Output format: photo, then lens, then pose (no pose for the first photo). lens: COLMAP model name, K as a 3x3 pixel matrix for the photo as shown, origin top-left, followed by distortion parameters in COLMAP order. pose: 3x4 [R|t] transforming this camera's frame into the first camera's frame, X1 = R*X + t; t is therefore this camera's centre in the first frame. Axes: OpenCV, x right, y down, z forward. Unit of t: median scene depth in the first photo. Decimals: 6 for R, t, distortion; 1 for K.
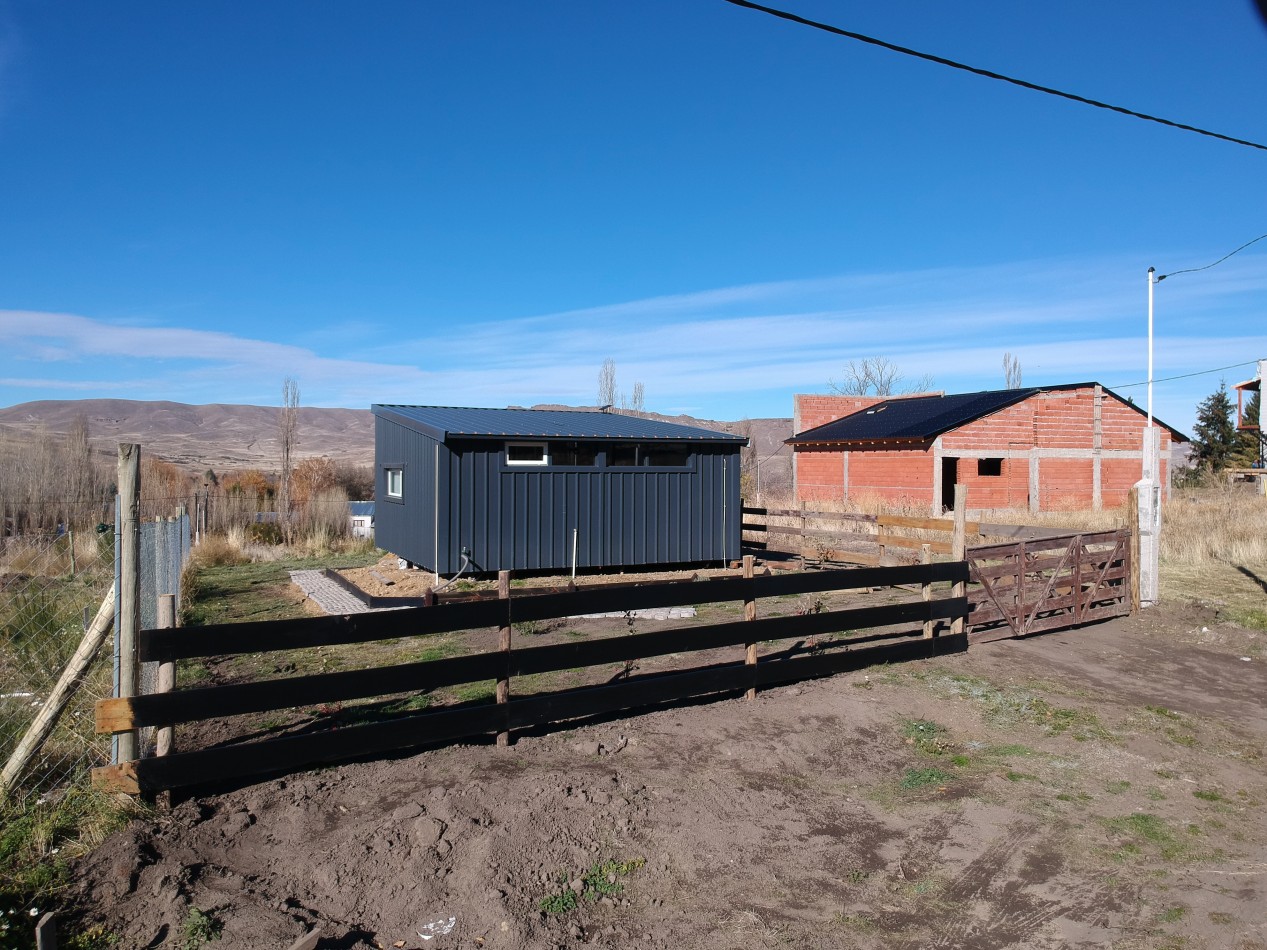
lens RADIAL K [[1012.8, 0, 645.3], [0, 1012.8, 465.8], [0, 0, 1]] dist [0.040438, -0.125273]
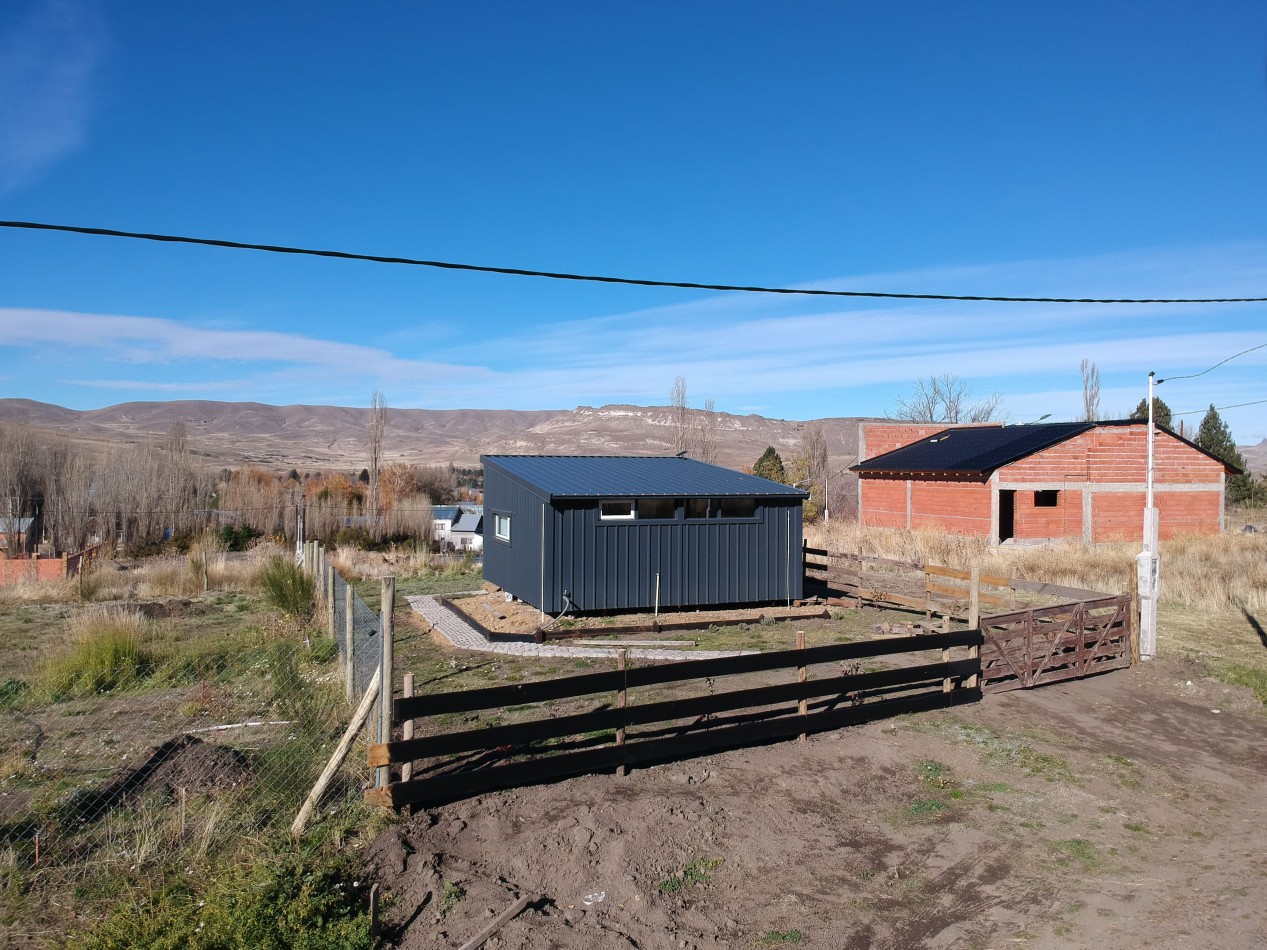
lens RADIAL K [[1012.8, 0, 625.9], [0, 1012.8, 467.0], [0, 0, 1]] dist [0.040438, -0.125273]
pose [[0.996117, -0.000020, -0.088035, -0.007709], [0.000216, 0.999998, 0.002211, -0.122446], [0.088035, -0.002221, 0.996115, -0.317346]]
